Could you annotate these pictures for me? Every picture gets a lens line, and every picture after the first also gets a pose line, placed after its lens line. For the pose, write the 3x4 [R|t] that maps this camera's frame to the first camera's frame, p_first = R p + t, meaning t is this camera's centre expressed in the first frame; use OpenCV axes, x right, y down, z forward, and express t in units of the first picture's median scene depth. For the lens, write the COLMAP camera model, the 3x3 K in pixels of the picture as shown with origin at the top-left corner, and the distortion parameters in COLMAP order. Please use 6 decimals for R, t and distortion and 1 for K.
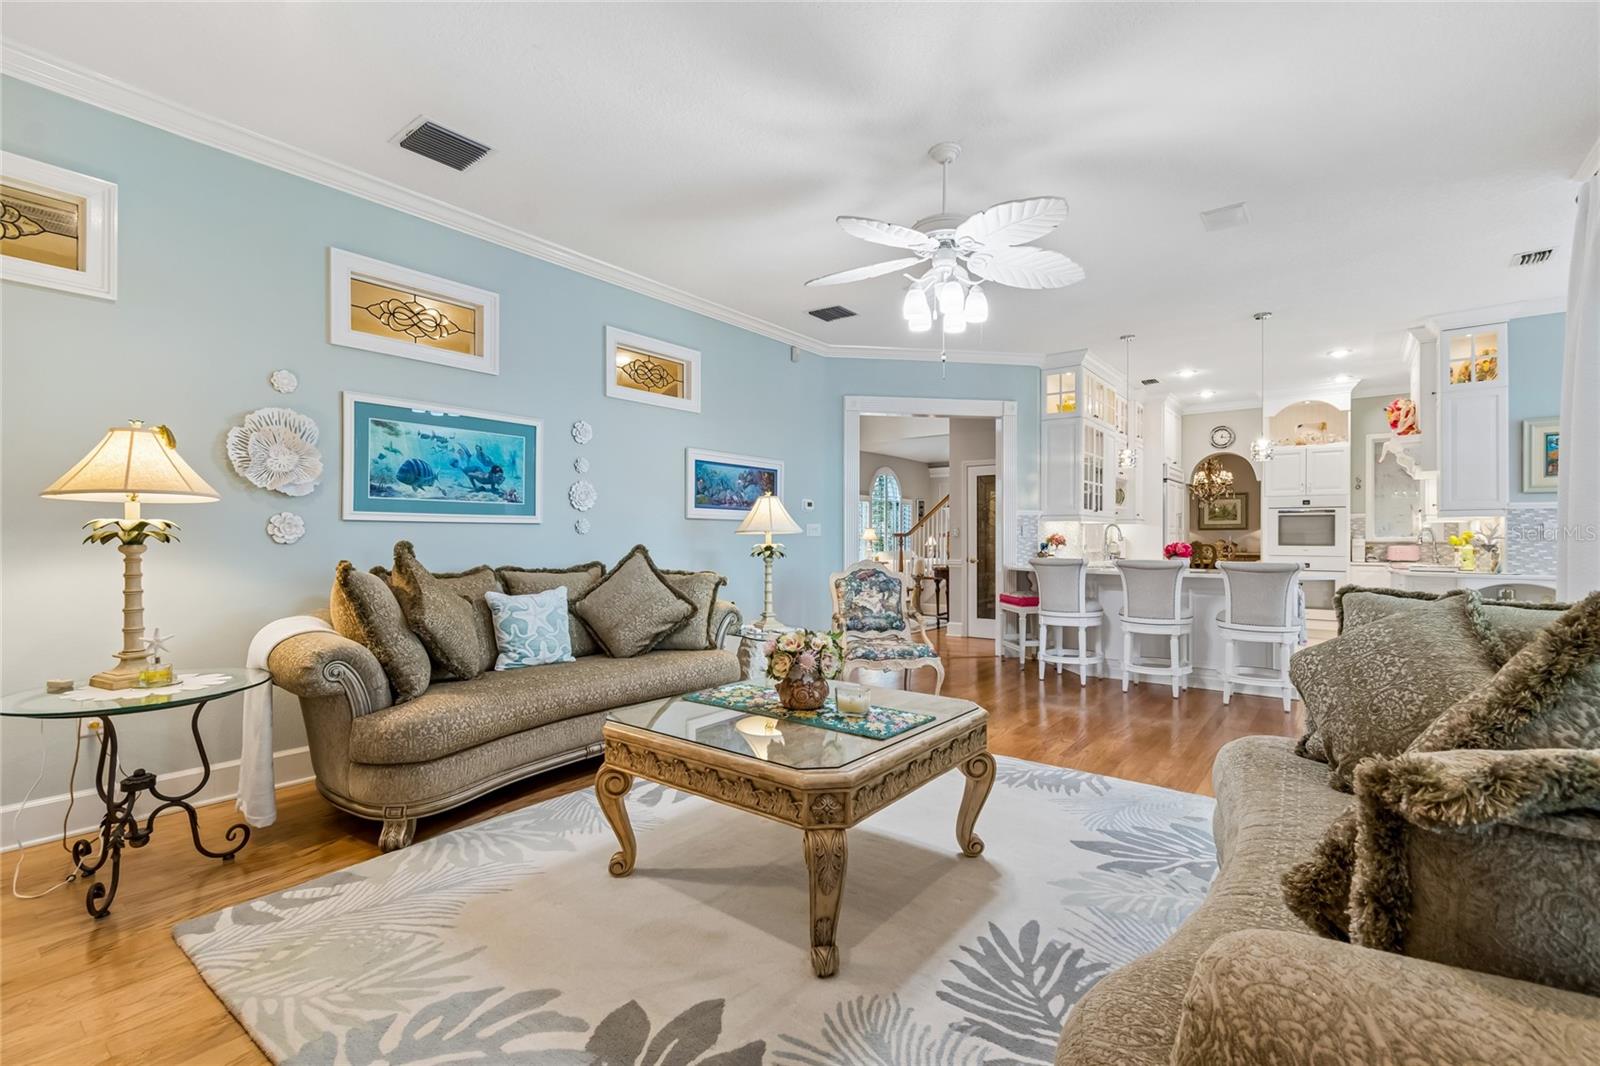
lens RADIAL K [[706.1, 0, 812.1], [0, 706.1, 538.0], [0, 0, 1]] dist [0.004633, -0.001989]
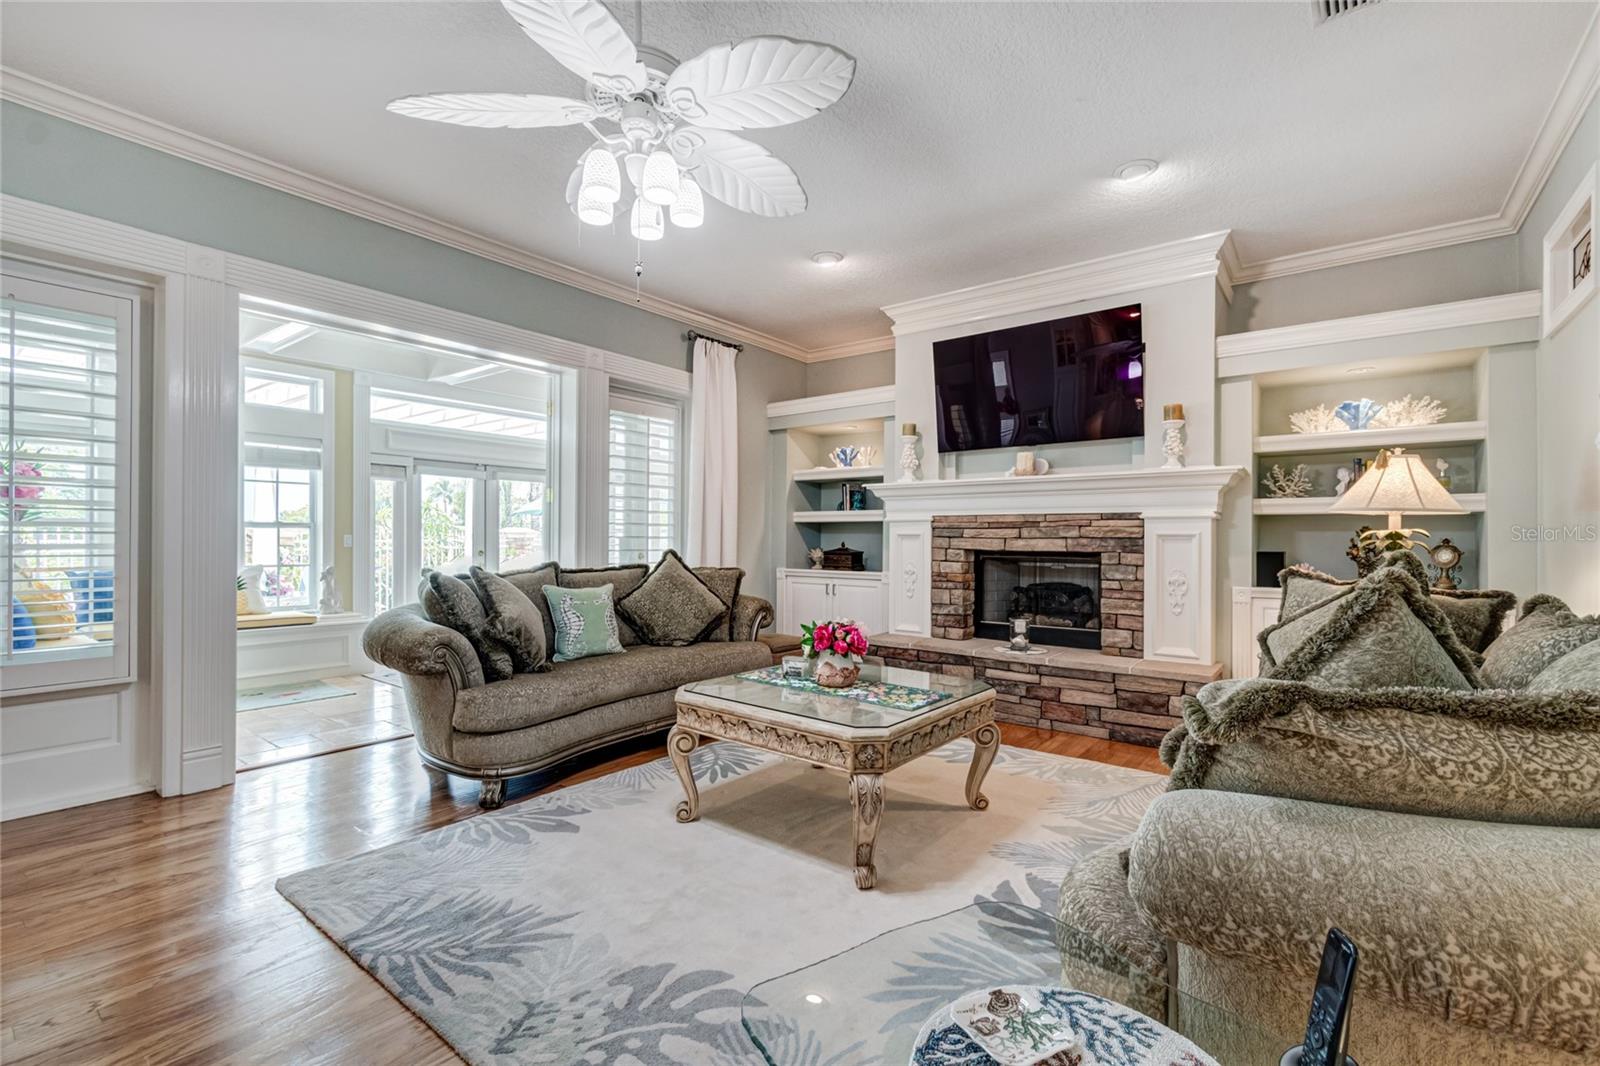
lens RADIAL K [[706.1, 0, 813.1], [0, 706.1, 537.3], [0, 0, 1]] dist [0.004633, -0.001989]
pose [[-0.999965, -0.008330, 0.001223, 0.010801], [-0.008332, 0.999964, -0.001513, -0.001788], [-0.001210, -0.001523, -0.999998, 0.983370]]
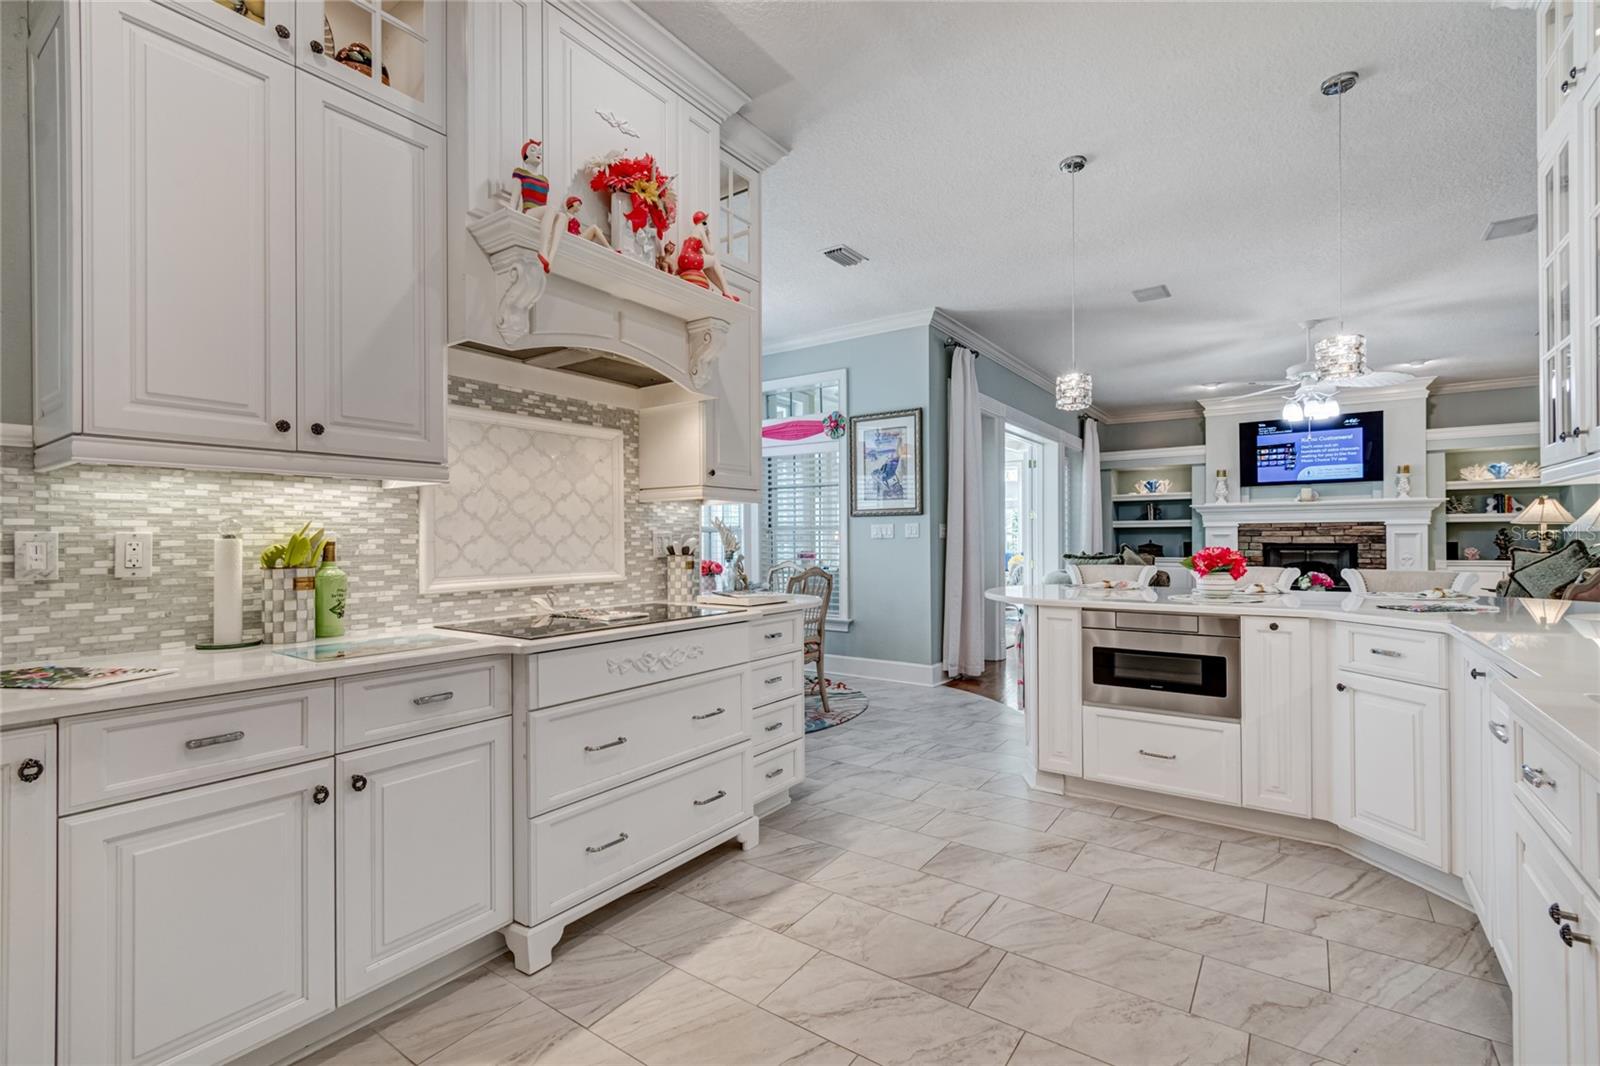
lens RADIAL K [[706.1, 0, 811.2], [0, 706.1, 536.8], [0, 0, 1]] dist [0.004633, -0.001989]
pose [[-0.999135, 0.002152, -0.041526, 0.905297], [0.002282, 0.999993, -0.003089, -0.000411], [0.041519, -0.003181, -0.999133, 1.624614]]
